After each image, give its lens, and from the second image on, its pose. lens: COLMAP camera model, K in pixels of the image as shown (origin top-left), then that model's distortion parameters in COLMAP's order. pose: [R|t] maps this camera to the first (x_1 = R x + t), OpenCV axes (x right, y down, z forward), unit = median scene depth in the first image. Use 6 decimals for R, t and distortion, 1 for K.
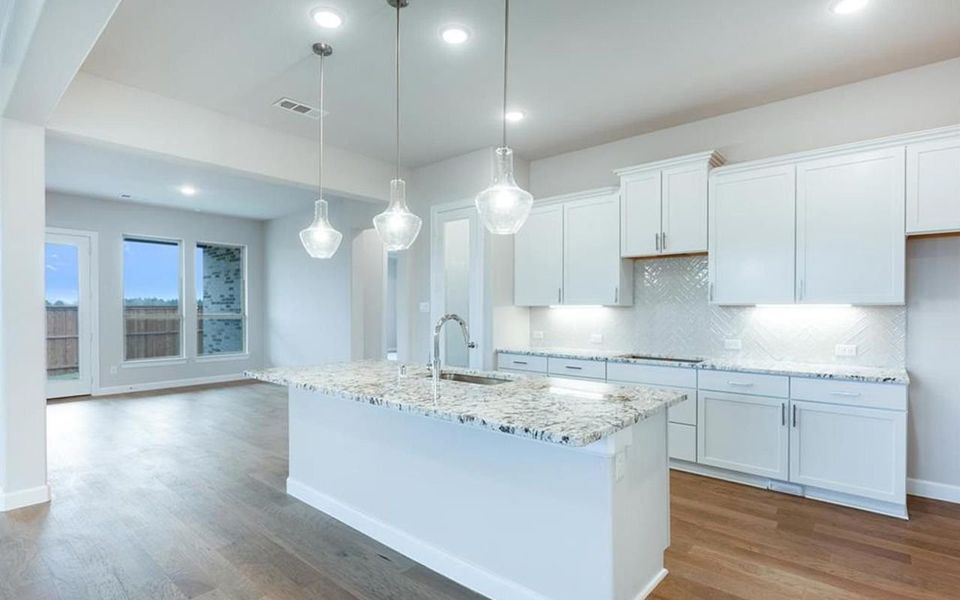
lens RADIAL K [[472.4, 0, 466.8], [0, 472.4, 307.2], [0, 0, 1]] dist [0.001376, 0.000471]
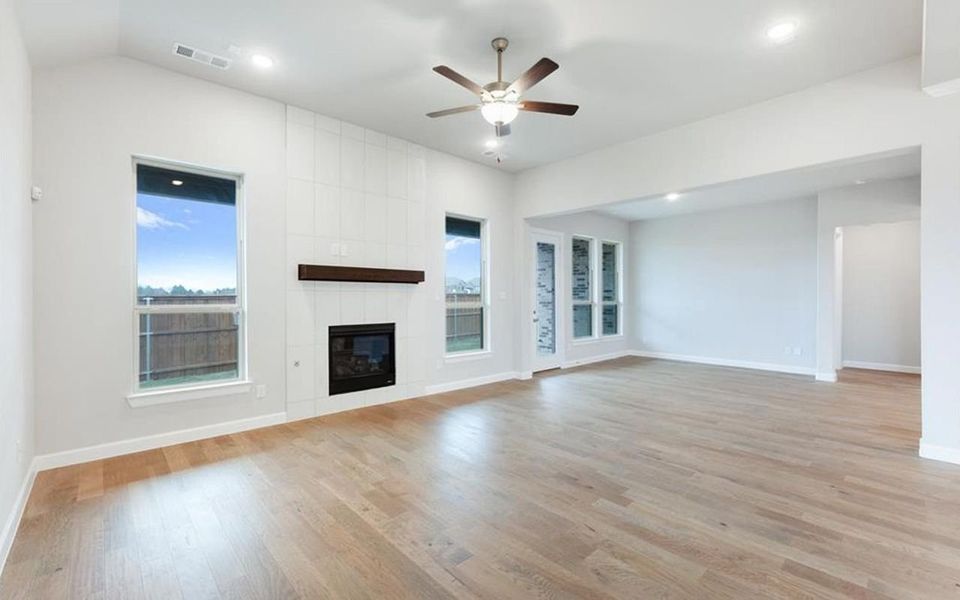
lens RADIAL K [[407.8, 0, 477.3], [0, 407.8, 300.2], [0, 0, 1]] dist [-0.002891, -0.000594]
pose [[0.995134, 0.002002, -0.098509, -1.325814], [-0.000825, 0.999928, 0.011982, -0.000419], [0.098526, -0.011842, 0.995064, -0.087091]]
